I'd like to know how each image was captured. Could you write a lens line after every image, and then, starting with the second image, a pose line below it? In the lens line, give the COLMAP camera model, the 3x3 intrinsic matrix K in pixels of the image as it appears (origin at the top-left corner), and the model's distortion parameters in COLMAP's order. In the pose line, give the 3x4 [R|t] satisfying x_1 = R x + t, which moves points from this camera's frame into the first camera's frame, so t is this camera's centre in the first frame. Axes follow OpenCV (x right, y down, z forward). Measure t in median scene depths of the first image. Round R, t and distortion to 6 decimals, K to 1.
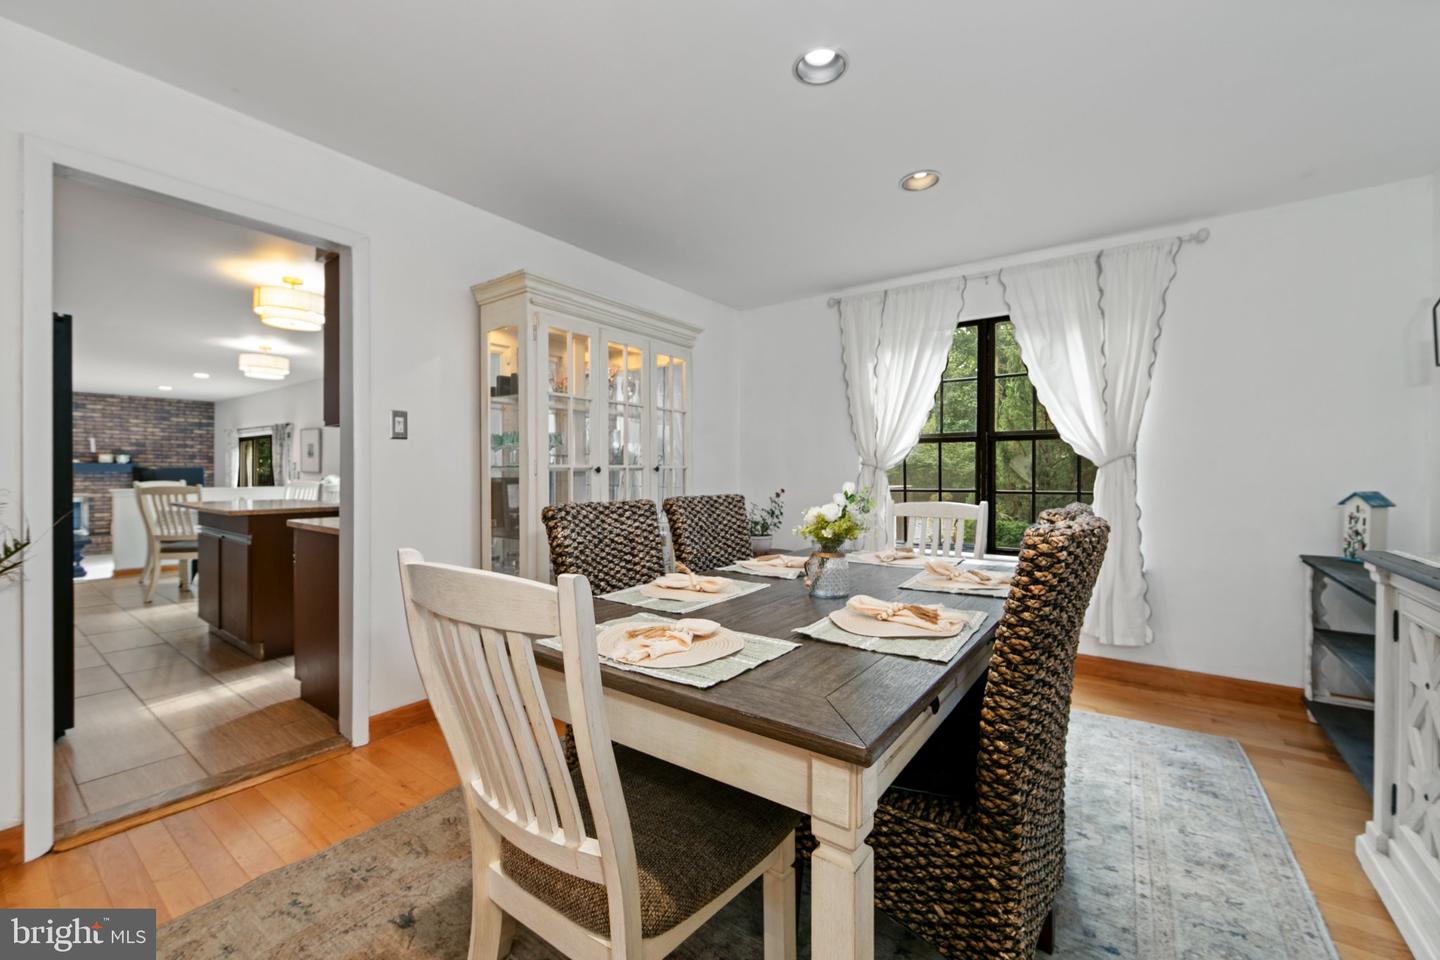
lens RADIAL K [[569.0, 0, 721.6], [0, 569.0, 473.4], [0, 0, 1]] dist [-0.006383, -0.000611]
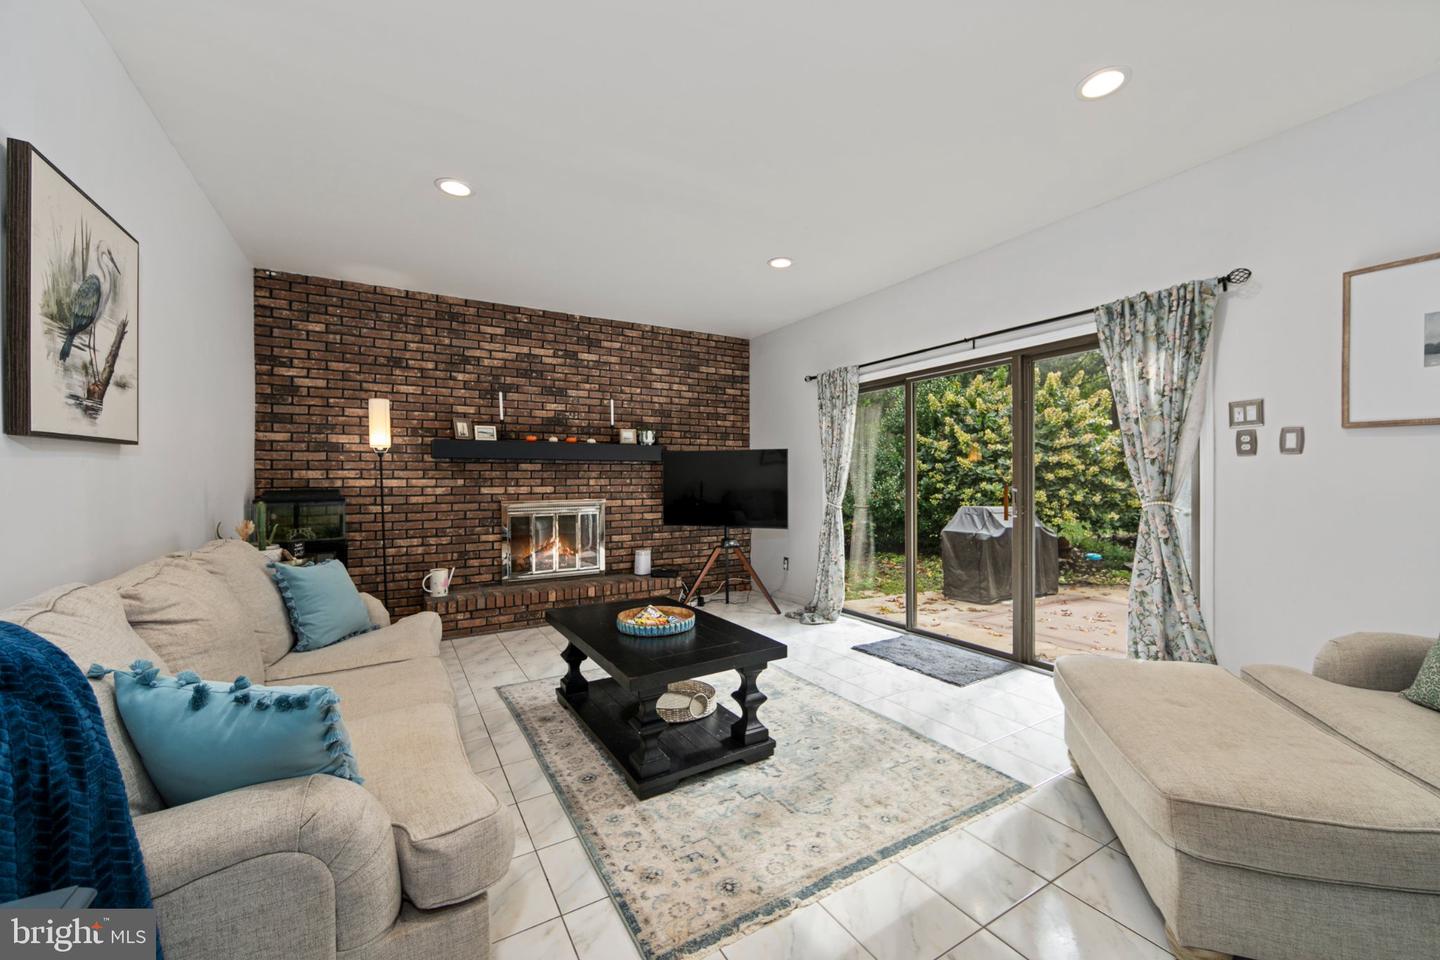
lens RADIAL K [[569.0, 0, 723.6], [0, 569.0, 481.2], [0, 0, 1]] dist [-0.006383, -0.000611]
pose [[0.914783, -0.010108, -0.403820, -0.757194], [0.010538, 0.999944, -0.001157, 0.018640], [0.403809, -0.003197, 0.914838, 0.510246]]
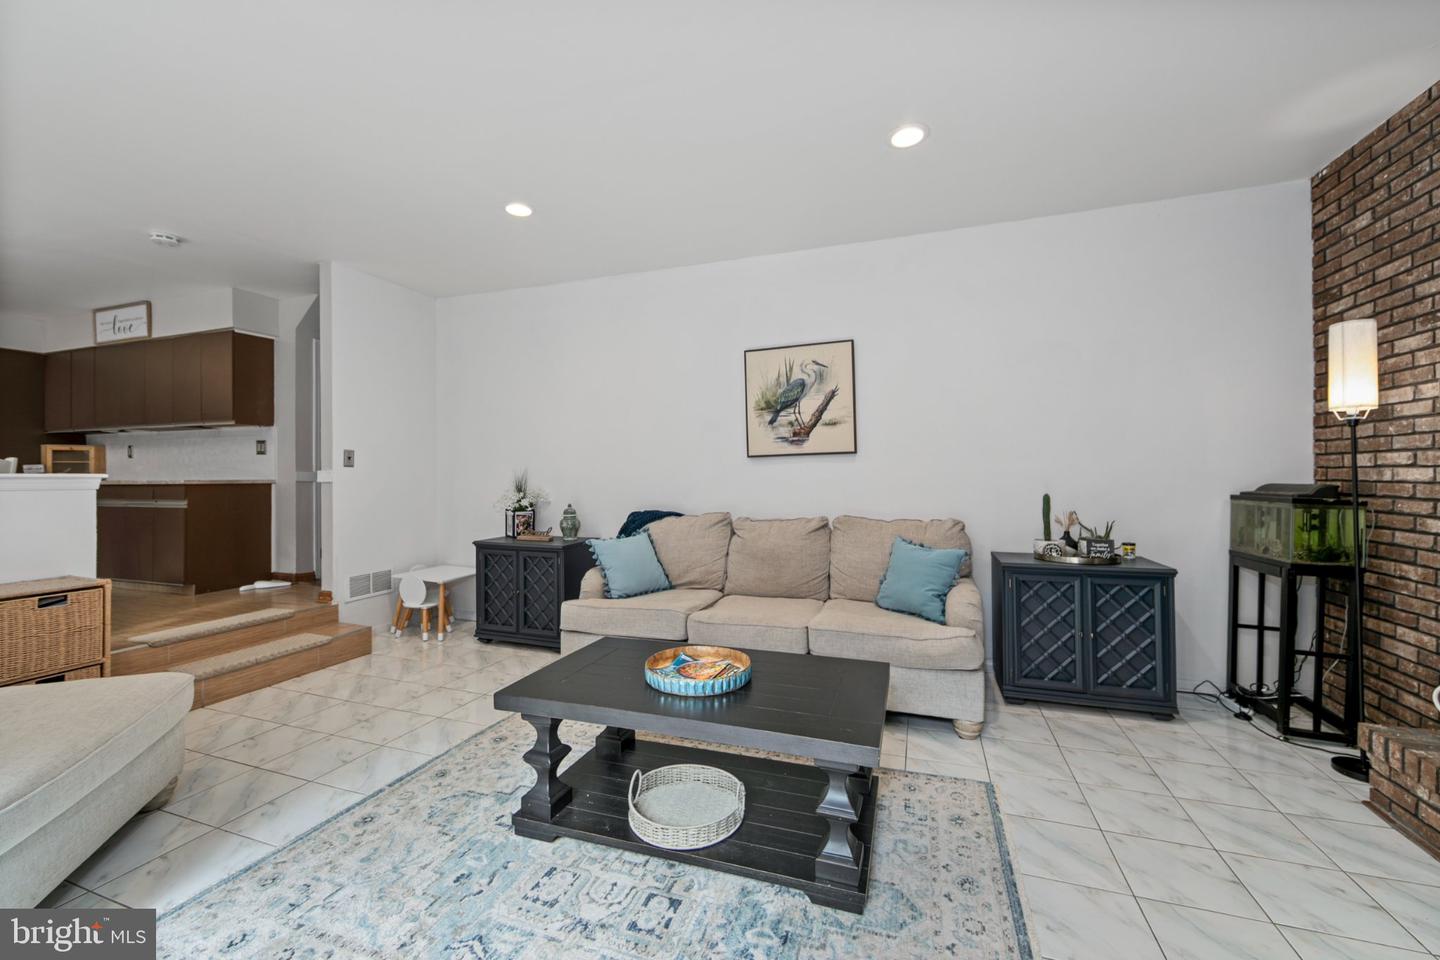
lens RADIAL K [[569.0, 0, 720.6], [0, 569.0, 475.7], [0, 0, 1]] dist [-0.006383, -0.000611]
pose [[-0.959796, 0.001653, -0.280693, -0.847712], [0.000745, 0.999994, 0.003342, 0.016082], [0.280697, 0.002998, -0.959792, 0.934924]]
